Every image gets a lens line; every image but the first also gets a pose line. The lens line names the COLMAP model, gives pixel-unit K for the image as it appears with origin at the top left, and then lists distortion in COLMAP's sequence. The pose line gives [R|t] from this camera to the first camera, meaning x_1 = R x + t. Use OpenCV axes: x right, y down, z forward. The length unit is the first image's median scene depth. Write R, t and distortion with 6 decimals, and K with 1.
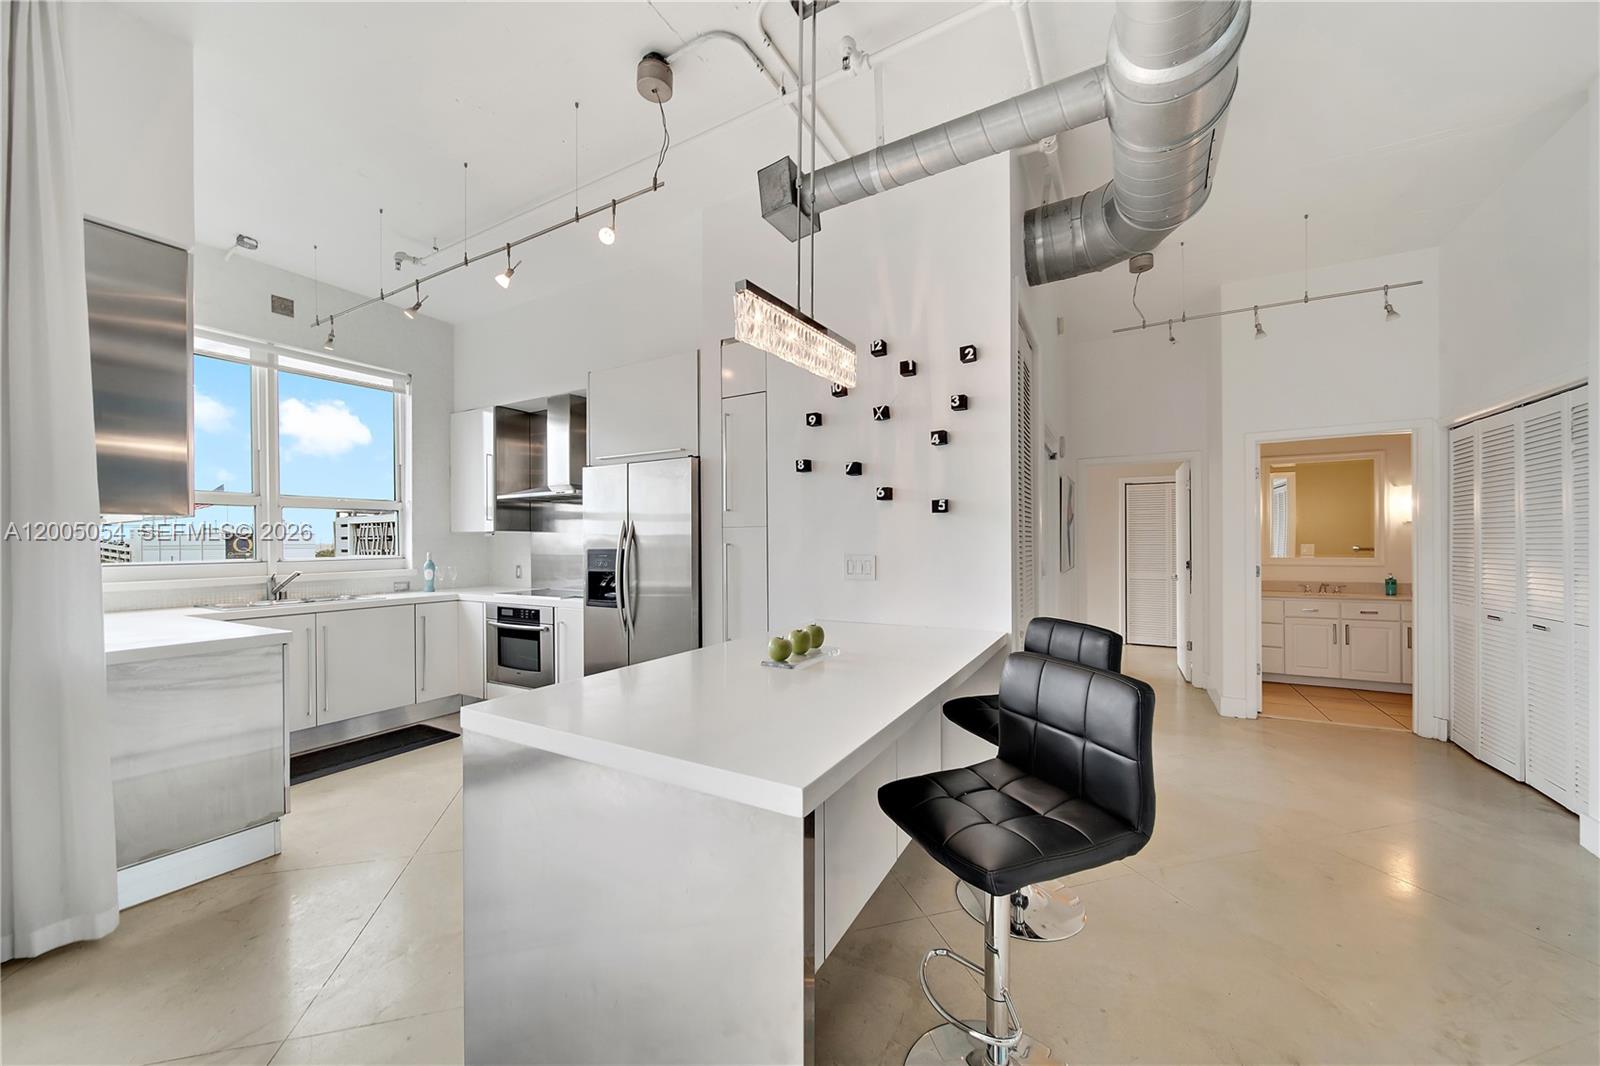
lens RADIAL K [[576.4, 0, 779.0], [0, 576.4, 545.0], [0, 0, 1]] dist [0.005603, -0.003016]
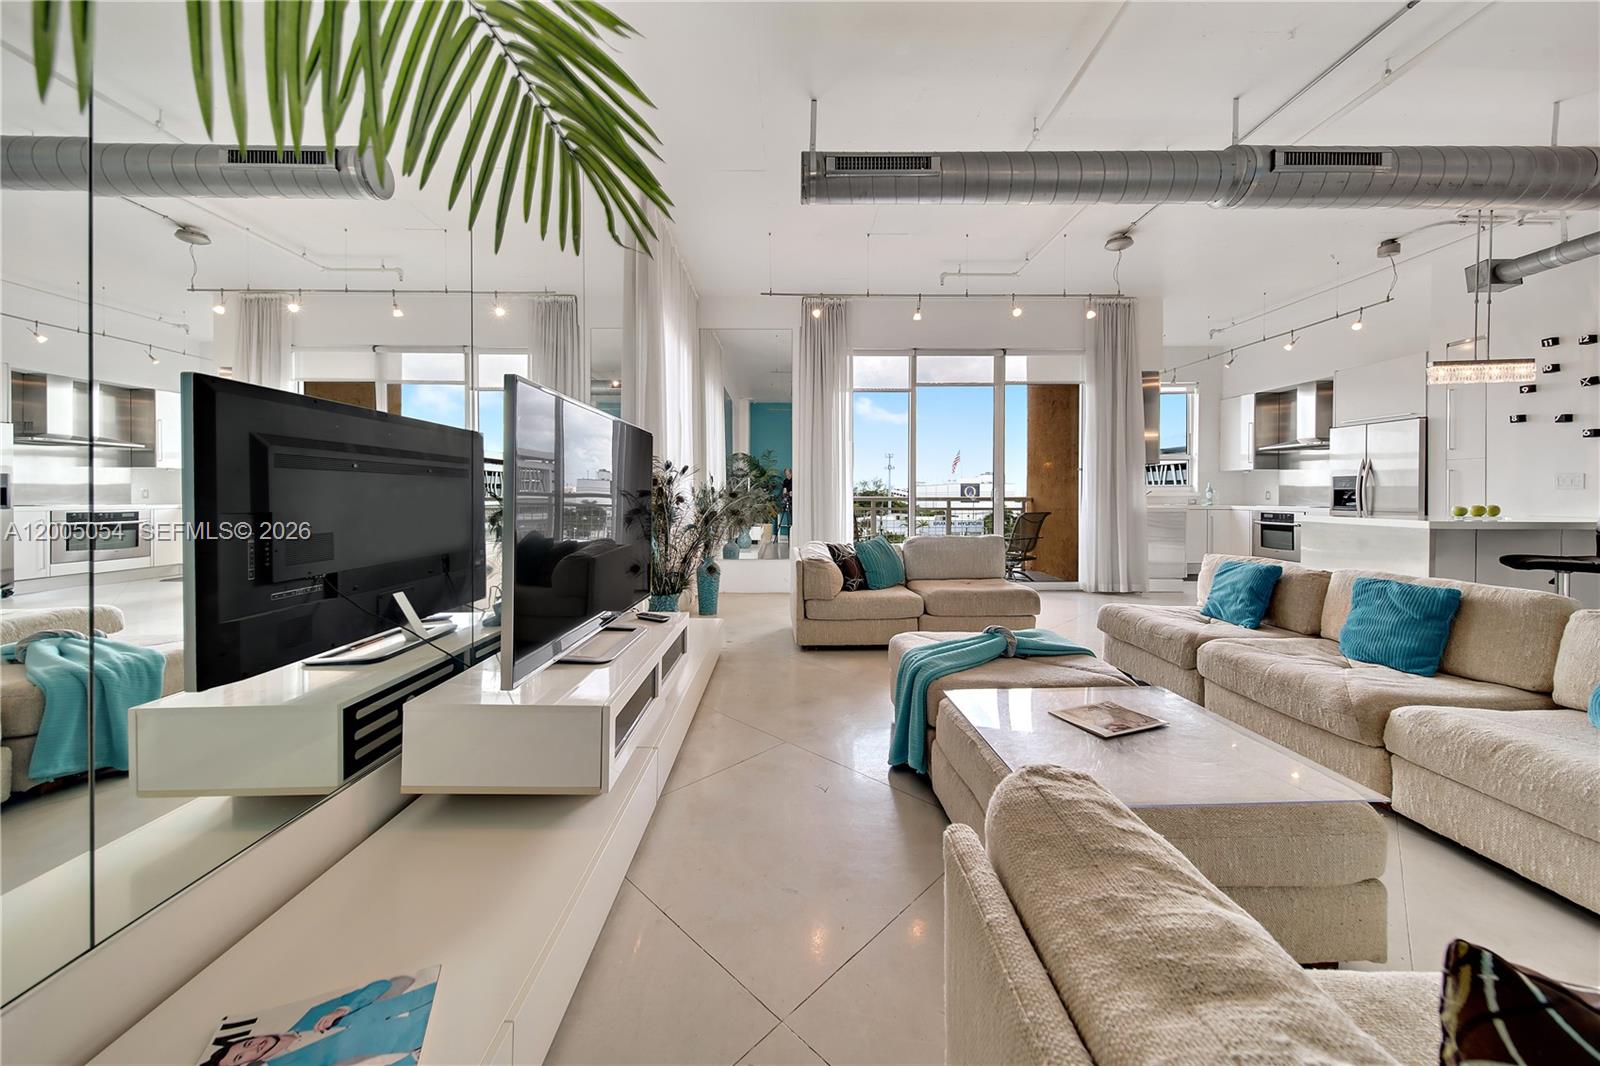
lens RADIAL K [[576.4, 0, 772.4], [0, 576.4, 504.0], [0, 0, 1]] dist [0.005603, -0.003016]
pose [[0.491128, 0.018822, -0.870884, 0.313573], [-0.004347, 0.999807, 0.019157, 0.057761], [0.871077, -0.005623, 0.491115, -1.175860]]
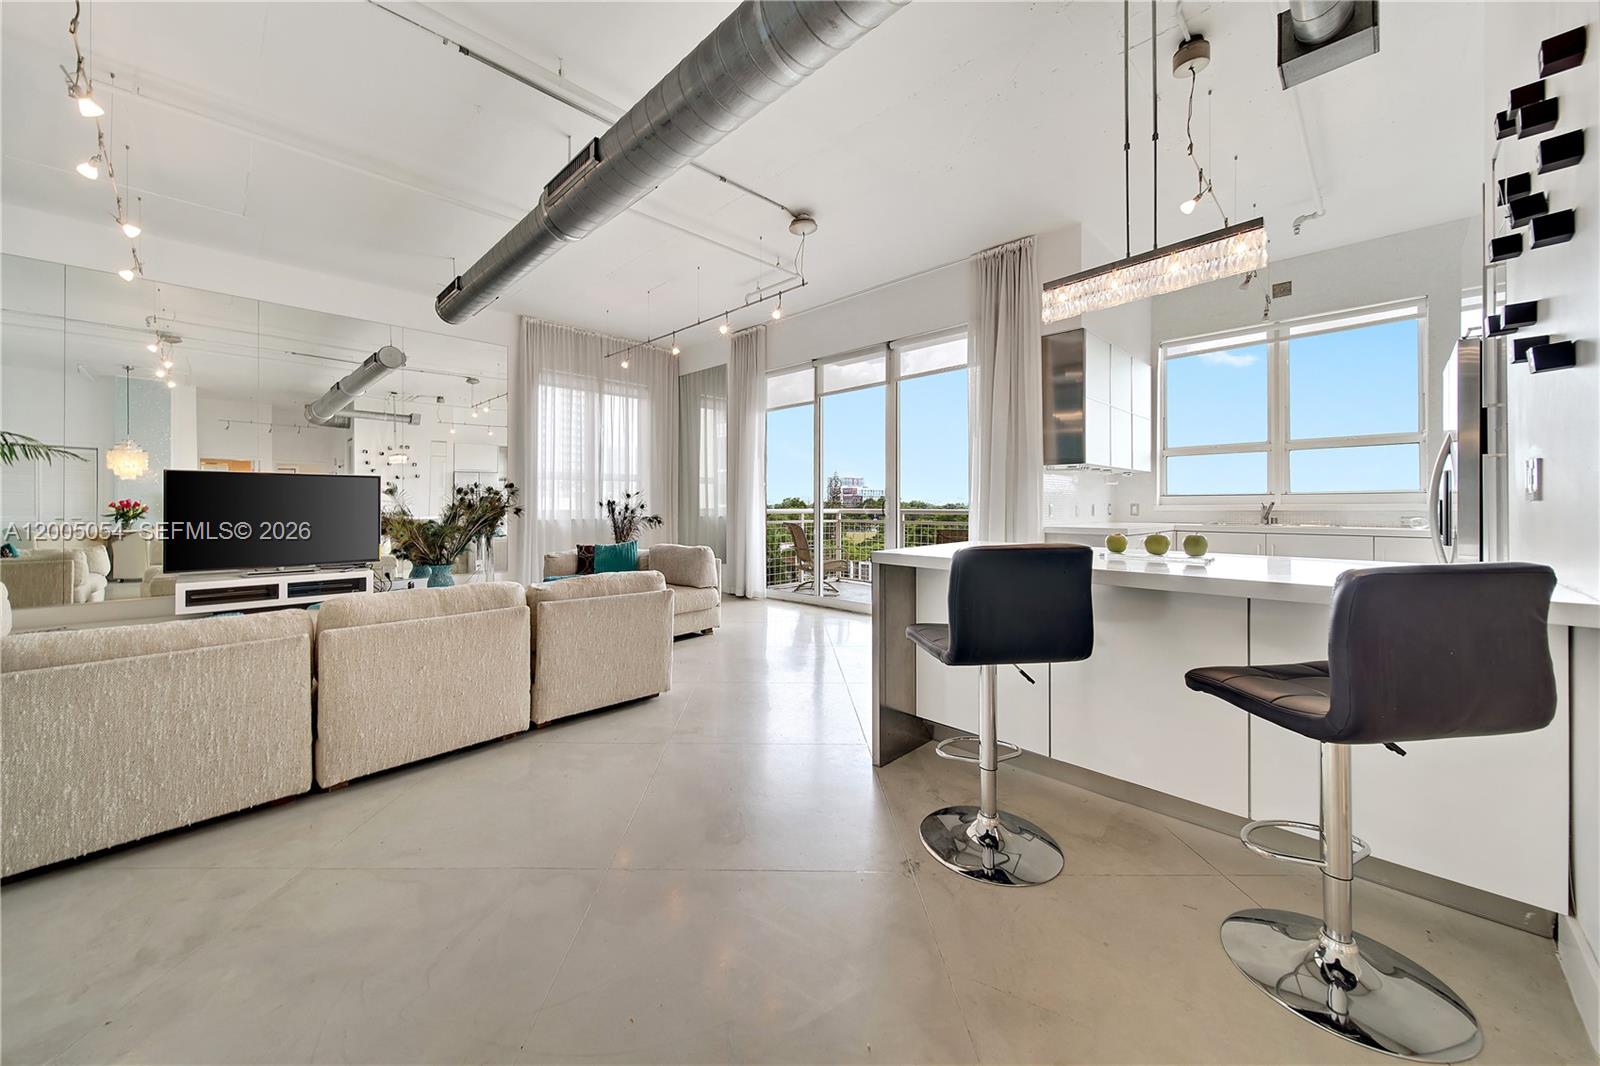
lens RADIAL K [[576.4, 0, 779.8], [0, 576.4, 504.1], [0, 0, 1]] dist [0.005603, -0.003016]
pose [[-0.293928, 0.007398, -0.955799, 0.637735], [-0.001335, 0.999966, 0.008150, 0.038869], [0.955827, 0.003672, -0.293908, 0.327533]]
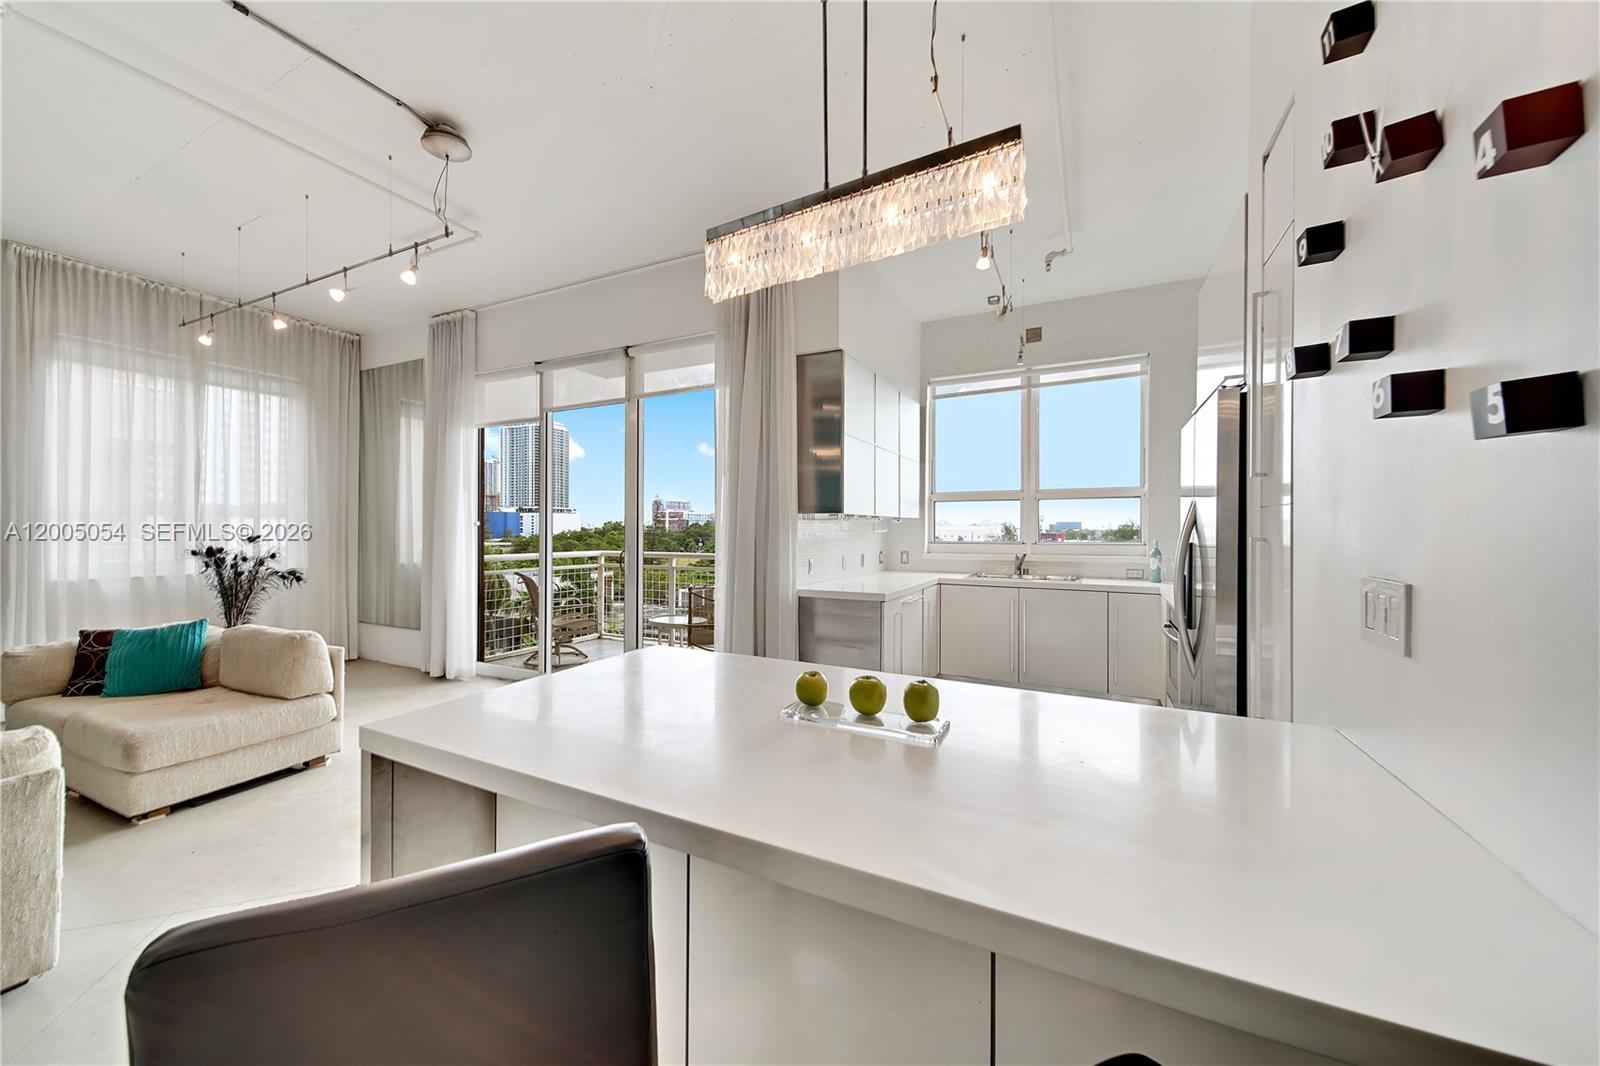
lens RADIAL K [[576.4, 0, 810.3], [0, 576.4, 535.2], [0, 0, 1]] dist [0.005603, -0.003016]
pose [[0.054811, 0.018475, -0.998326, 0.336157], [-0.006321, 0.999815, 0.018156, -0.009879], [0.998477, 0.005315, 0.054918, 0.453102]]
